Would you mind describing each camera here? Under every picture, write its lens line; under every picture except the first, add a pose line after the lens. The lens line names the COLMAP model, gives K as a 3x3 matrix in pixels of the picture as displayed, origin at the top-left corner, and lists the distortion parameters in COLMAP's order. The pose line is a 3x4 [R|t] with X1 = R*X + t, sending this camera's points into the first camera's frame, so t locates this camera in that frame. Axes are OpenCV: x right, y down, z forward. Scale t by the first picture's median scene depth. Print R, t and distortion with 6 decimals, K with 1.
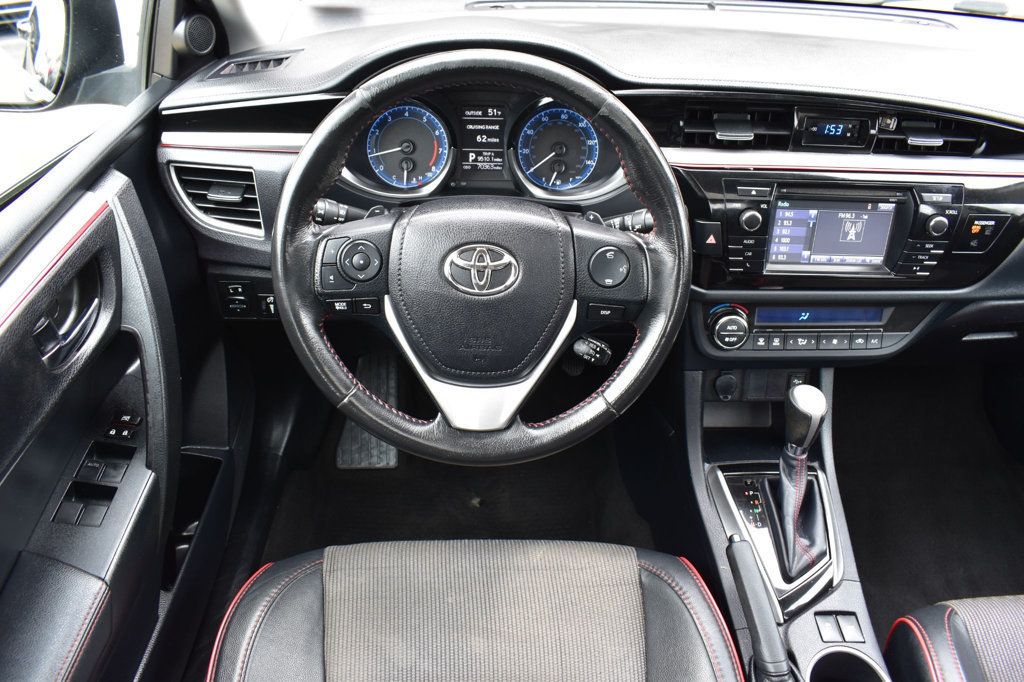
lens RADIAL K [[793.7, 0, 512.0], [0, 793.7, 341.0], [0, 0, 1]] dist [-0.092427, 0.004254]
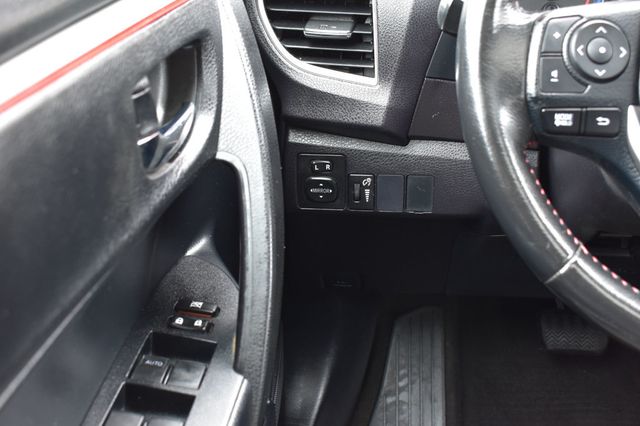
lens RADIAL K [[791.4, 0, 320.0], [0, 791.4, 213.0], [0, 0, 1]] dist [-0.007269, -0.005188]
pose [[0.991431, 0.013302, -0.129950, -0.280037], [-0.040682, 0.976770, -0.210395, 0.149843], [0.124132, 0.213879, 0.968941, 0.303727]]
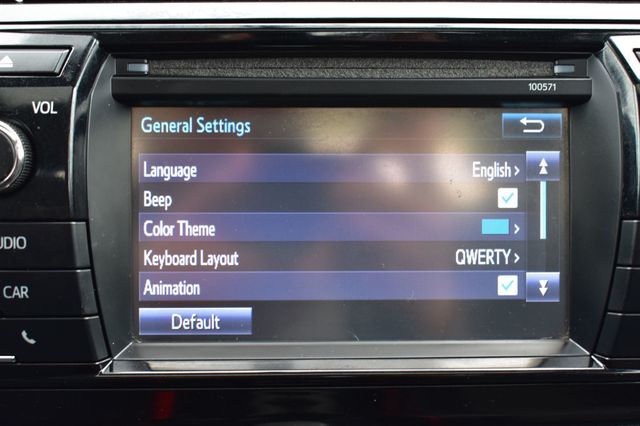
lens RADIAL K [[953.3, 0, 320.0], [0, 953.3, 213.0], [0, 0, 1]] dist [-0.032853, 0.024915]
pose [[0.999628, -0.026526, 0.006295, 0.407066], [0.026791, 0.913016, -0.407043, -0.000434], [0.005049, 0.407061, 0.913387, 0.699169]]
